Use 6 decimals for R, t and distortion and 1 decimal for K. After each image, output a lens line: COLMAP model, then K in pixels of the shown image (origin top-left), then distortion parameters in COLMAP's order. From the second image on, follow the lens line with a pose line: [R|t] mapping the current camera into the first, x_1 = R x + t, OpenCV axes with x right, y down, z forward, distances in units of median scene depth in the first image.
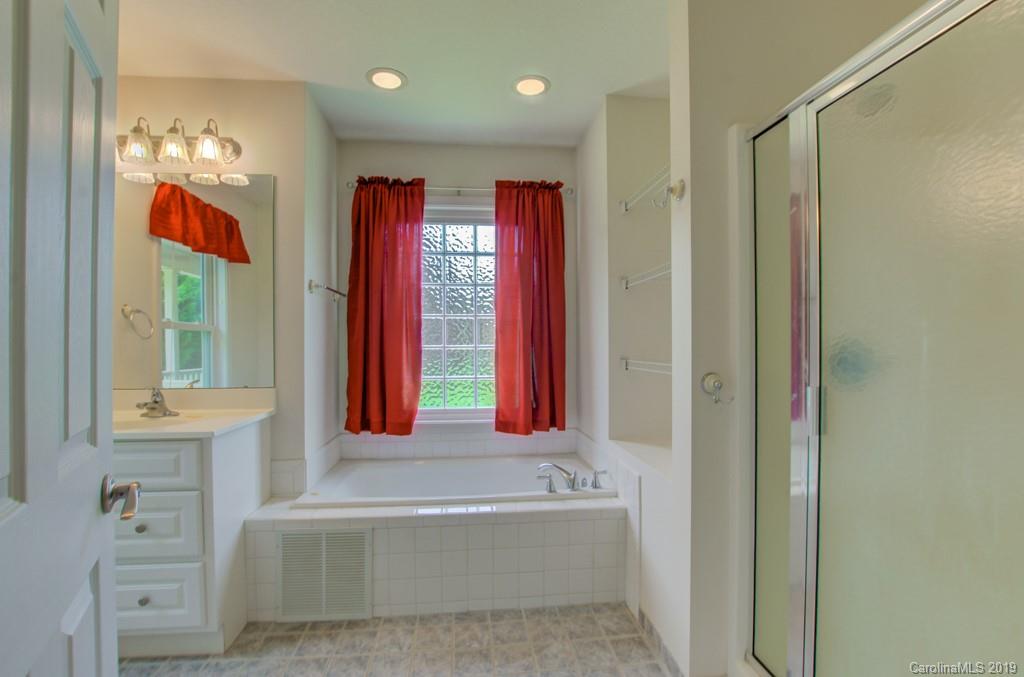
lens RADIAL K [[452.4, 0, 506.3], [0, 452.4, 345.7], [0, 0, 1]] dist [-0.030913, 0.001849]
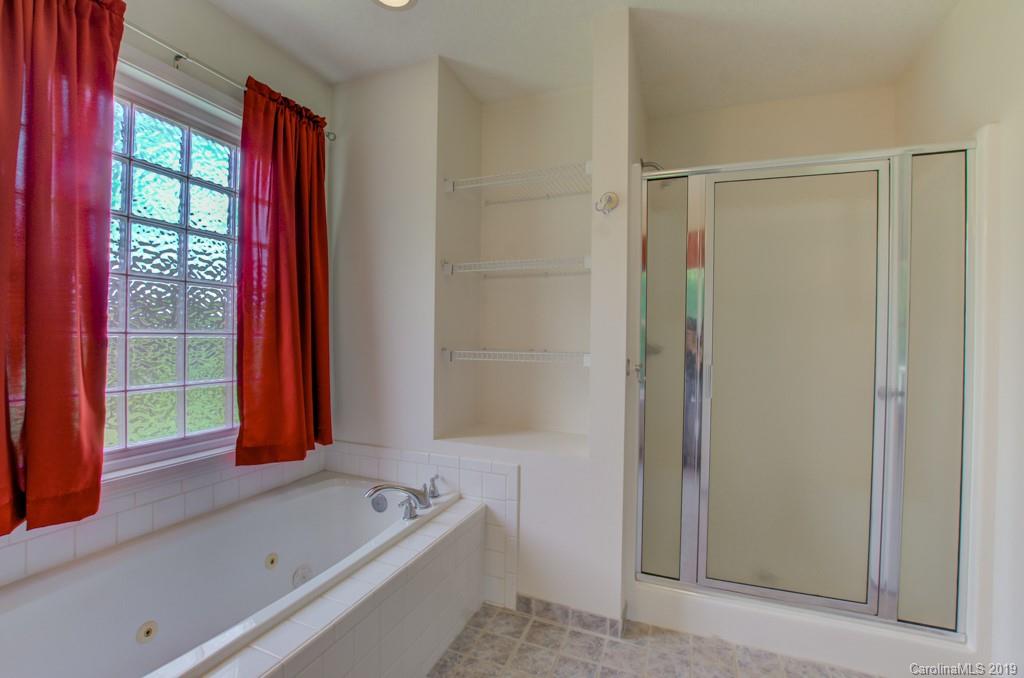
lens RADIAL K [[452.4, 0, 508.8], [0, 452.4, 339.2], [0, 0, 1]] dist [-0.030913, 0.001849]
pose [[0.474605, 0.005283, 0.880183, -0.501103], [-0.010524, 0.999945, -0.000327, 0.007438], [-0.880136, -0.009108, 0.474635, 0.454854]]
